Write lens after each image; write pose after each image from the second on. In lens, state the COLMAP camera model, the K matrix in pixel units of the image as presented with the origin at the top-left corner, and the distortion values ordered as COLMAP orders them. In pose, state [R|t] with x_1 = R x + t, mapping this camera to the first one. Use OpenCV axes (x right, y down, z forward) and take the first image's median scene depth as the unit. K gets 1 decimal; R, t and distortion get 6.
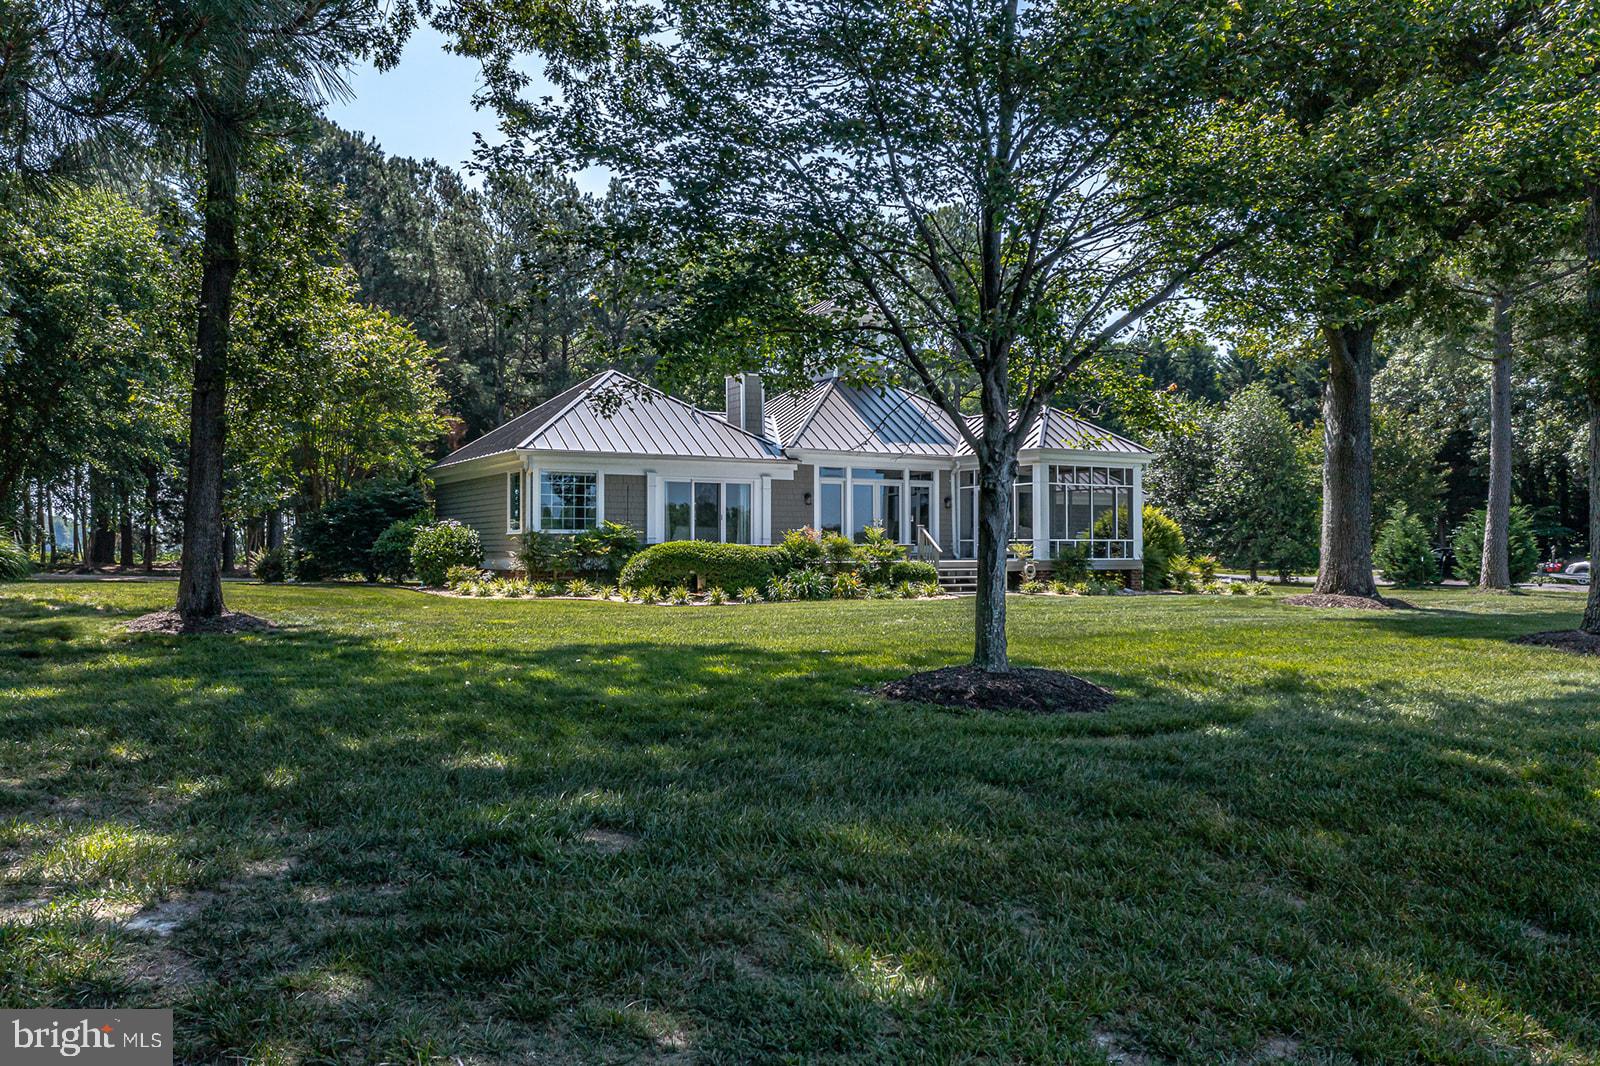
lens RADIAL K [[1260.7, 0, 800.0], [0, 1260.7, 533.0], [0, 0, 1]] dist [-0.015978, 0.000940]
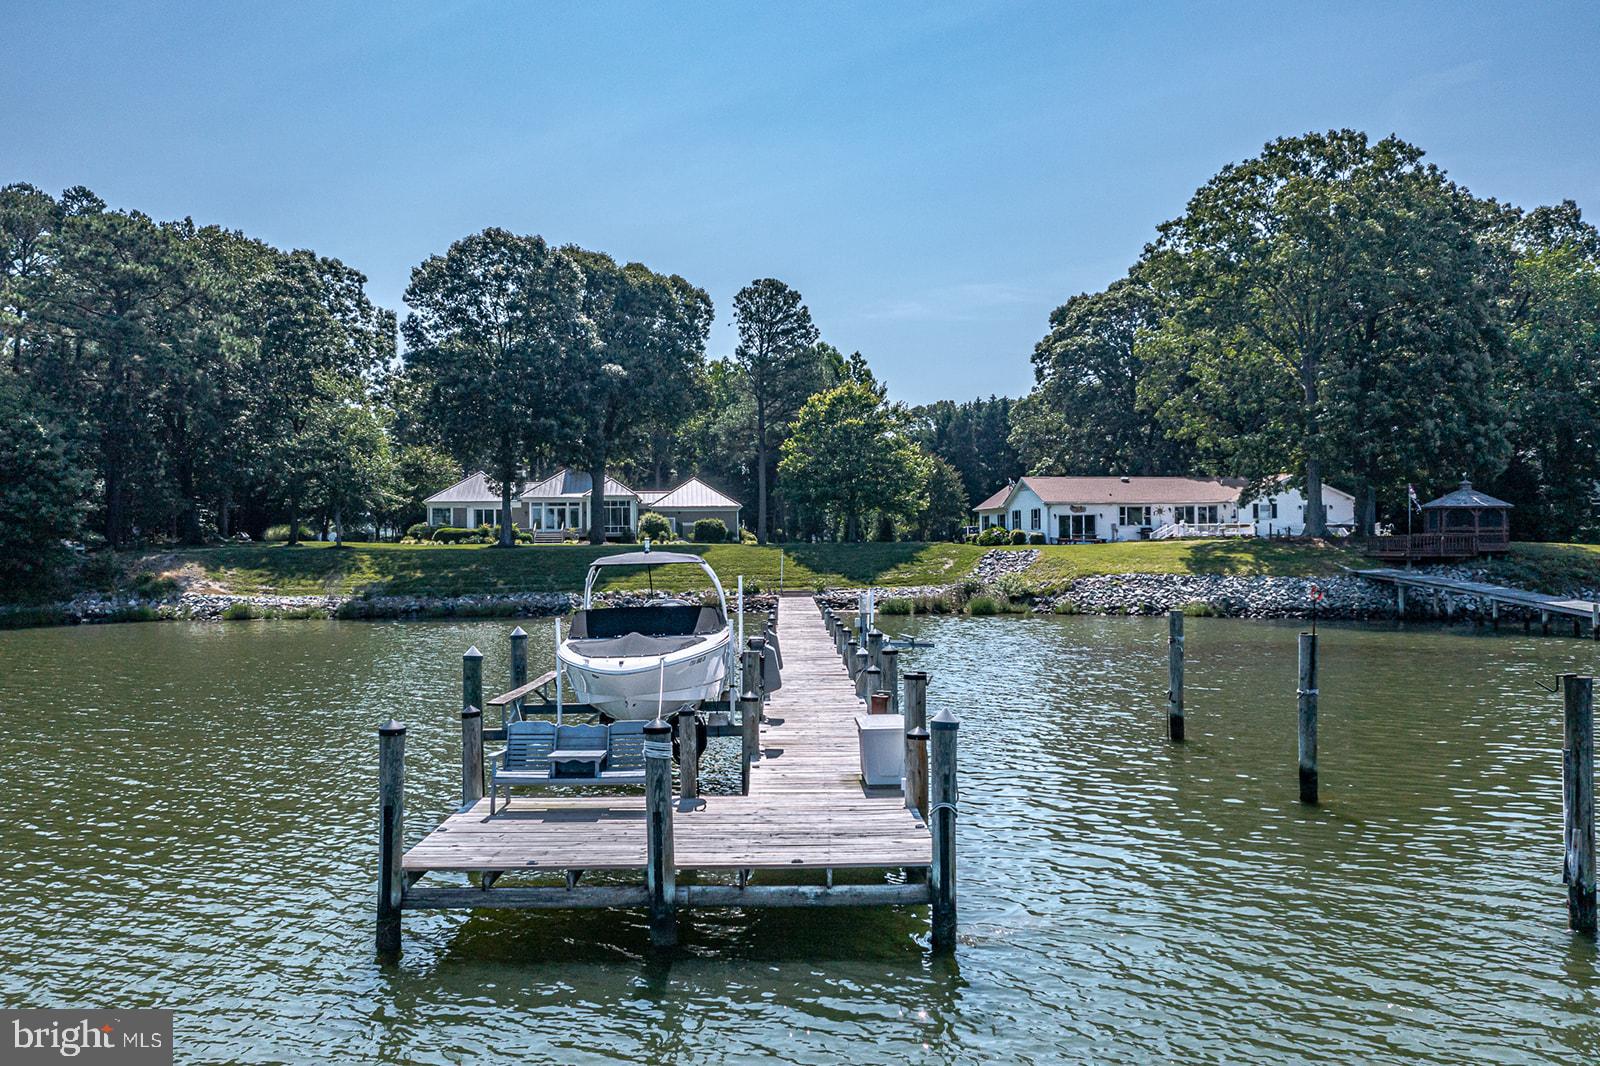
lens RADIAL K [[1270.2, 0, 800.0], [0, 1270.2, 533.0], [0, 0, 1]] dist [-0.019566, 0.007694]
pose [[0.910451, -0.010784, -0.413477, 1.765170], [0.013321, 0.999906, 0.003254, 0.017125], [0.413403, -0.008471, 0.910509, -1.408959]]
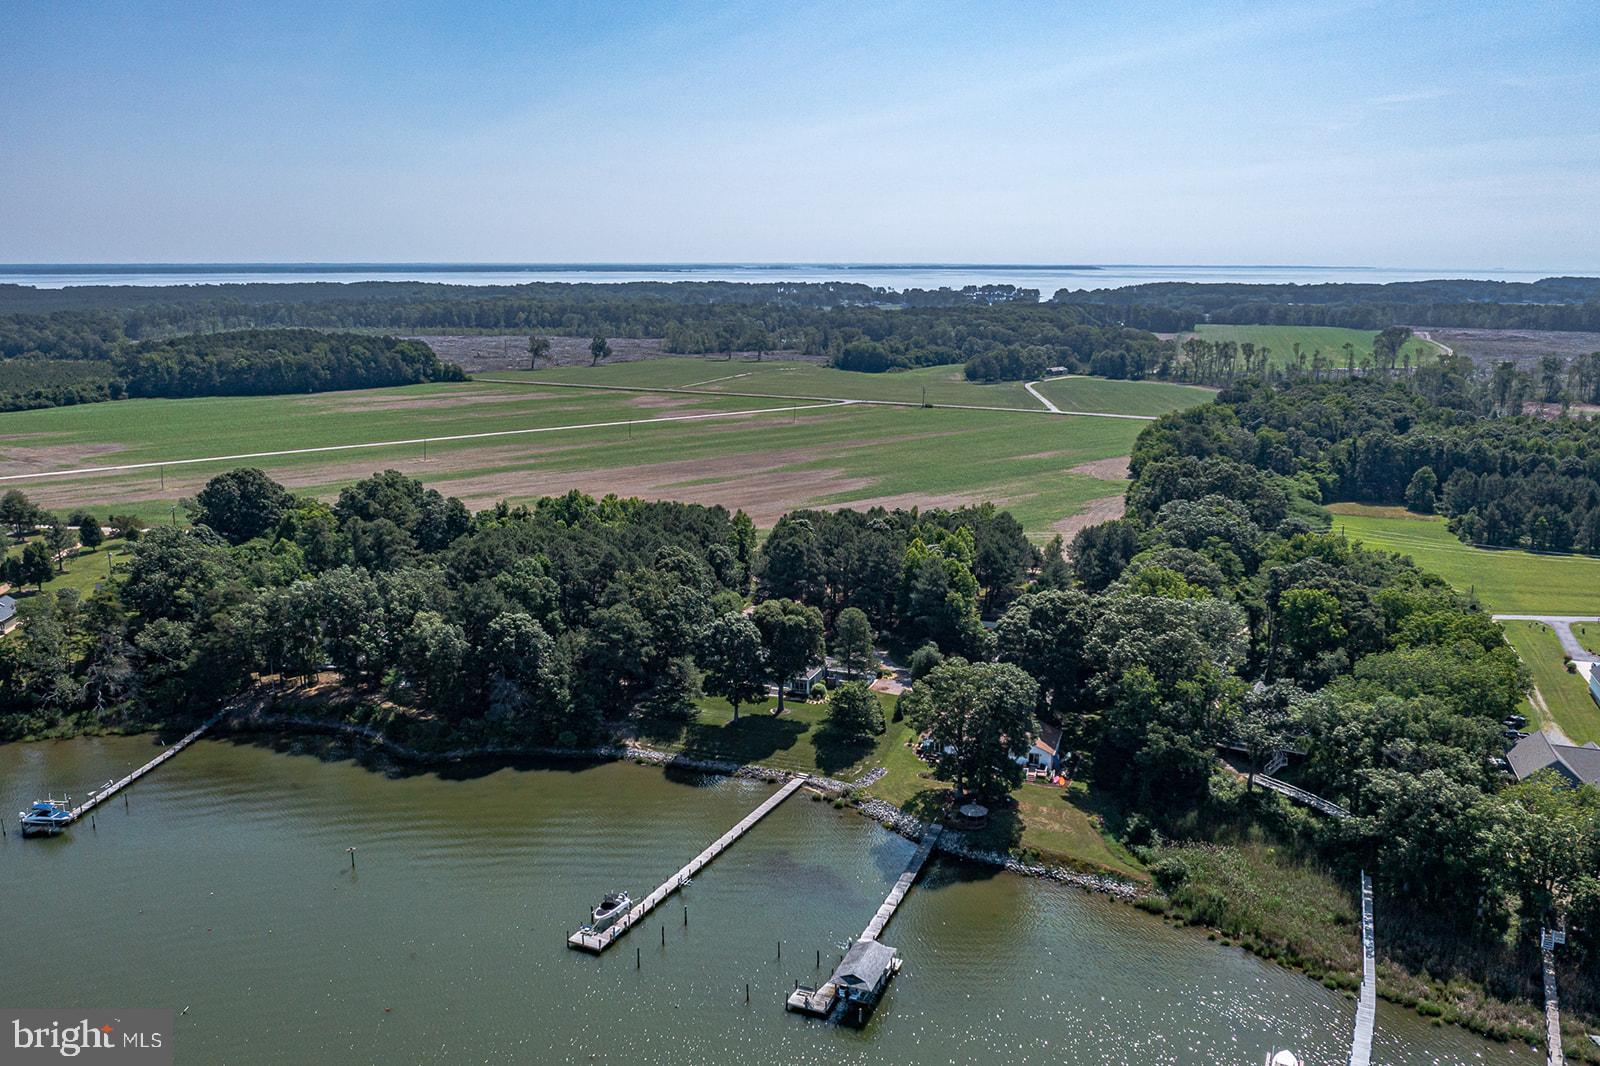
lens RADIAL K [[1266.9, 0, 800.0], [0, 1266.9, 533.0], [0, 0, 1]] dist [-0.019811, 0.008711]
pose [[0.628406, 0.165089, -0.760166, 5.280954], [0.009274, 0.975561, 0.219533, -2.319694], [0.777831, -0.145005, 0.611517, -3.081708]]
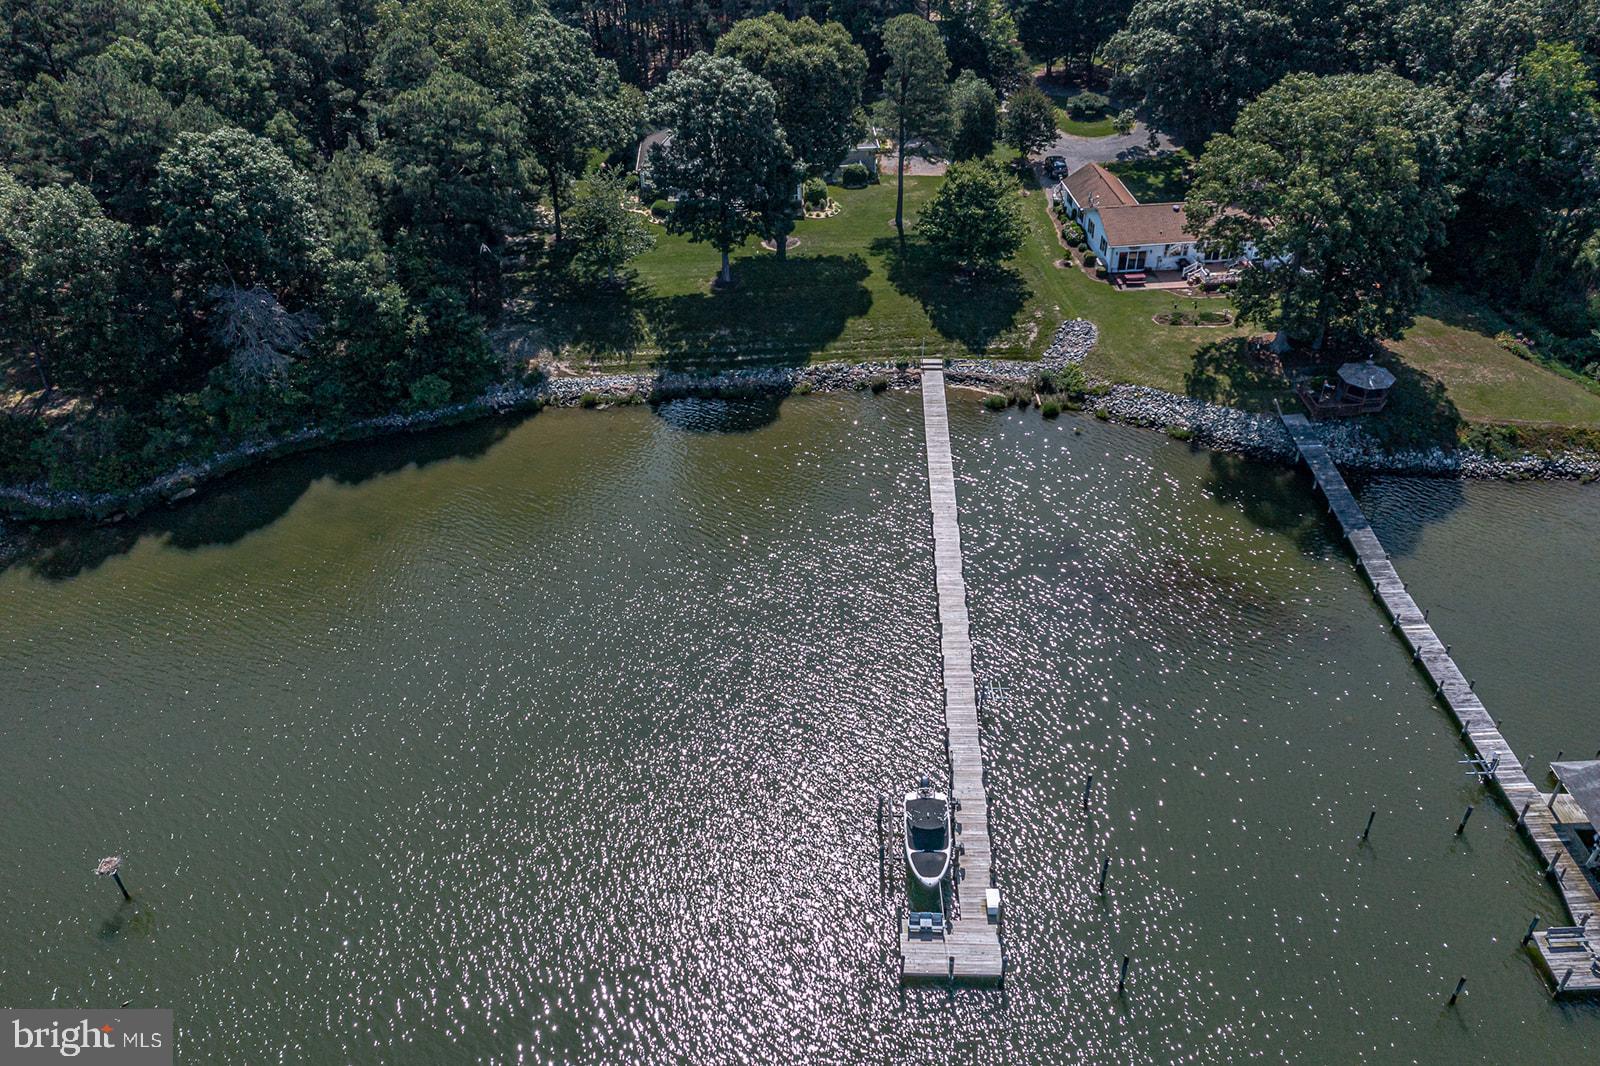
lens RADIAL K [[1266.9, 0, 800.0], [0, 1266.9, 533.0], [0, 0, 1]] dist [-0.019811, 0.008711]
pose [[0.887401, 0.257892, -0.382114, 1.928101], [0.028194, 0.796971, 0.603359, -1.431479], [0.460135, -0.546195, 0.699962, -2.116241]]
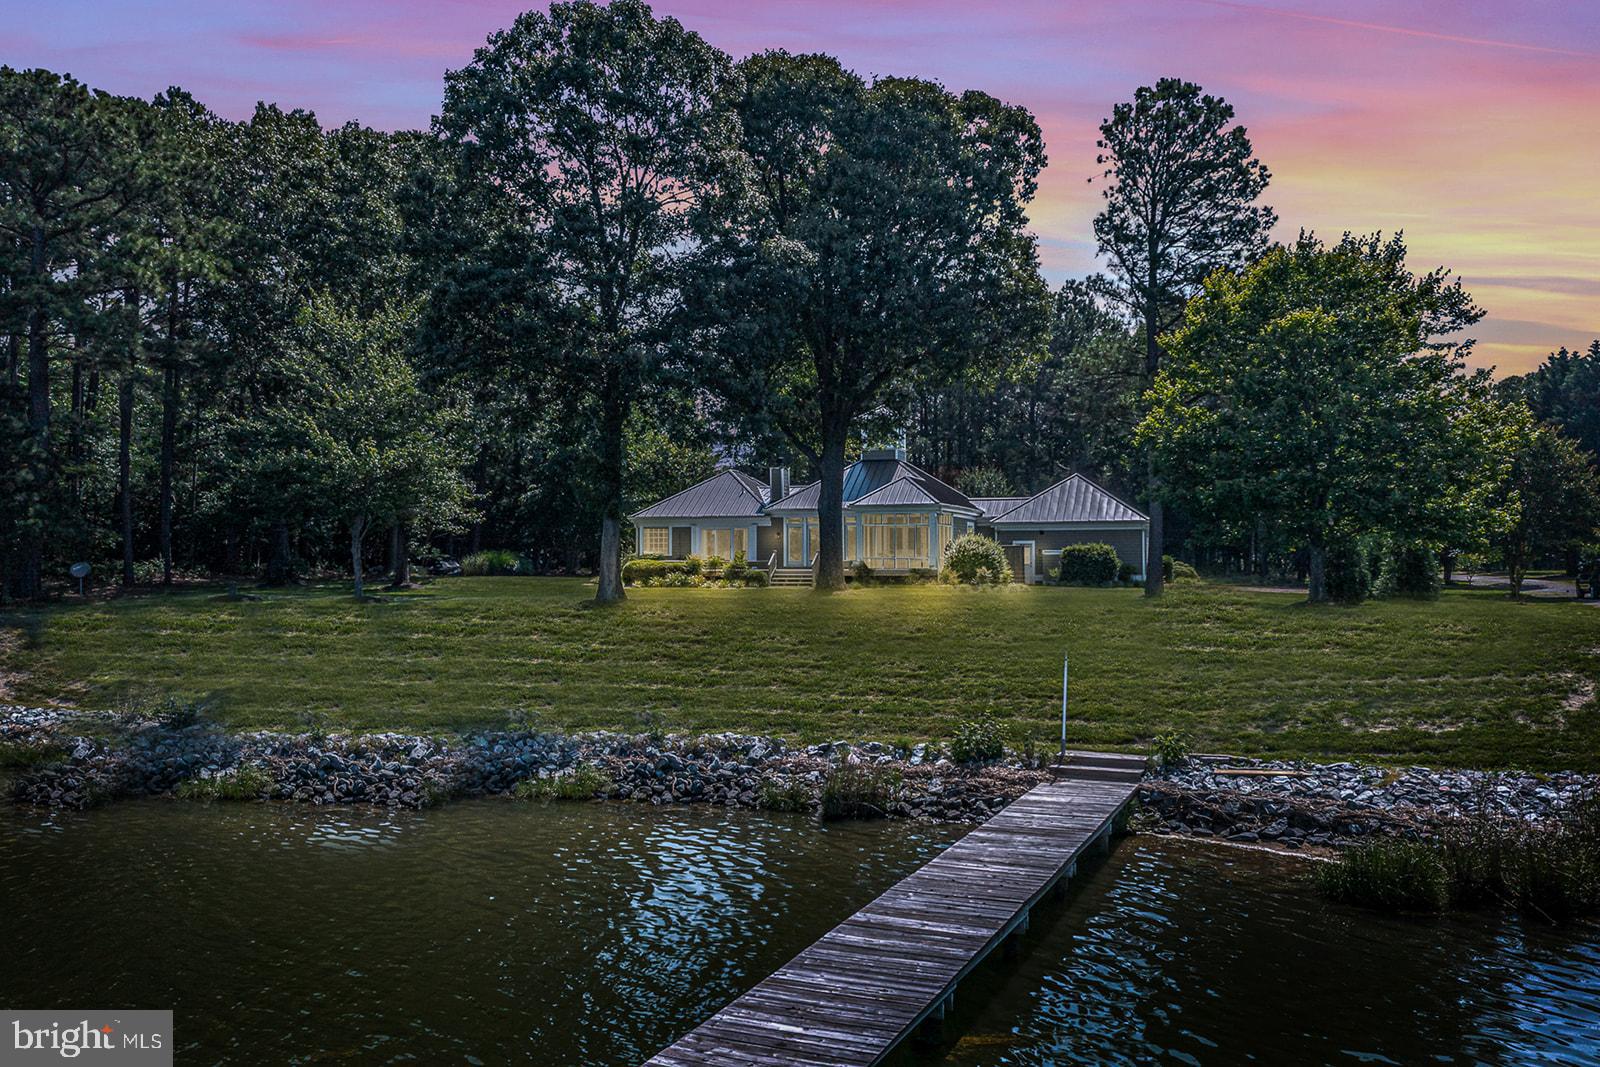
lens RADIAL K [[1266.9, 0, 800.0], [0, 1266.9, 533.5], [0, 0, 1]] dist [-0.019811, 0.008711]
pose [[0.660190, -0.015772, -0.750933, 1.363228], [0.012658, 0.999871, -0.009873, -0.011053], [0.750992, -0.002987, 0.660305, -0.191252]]
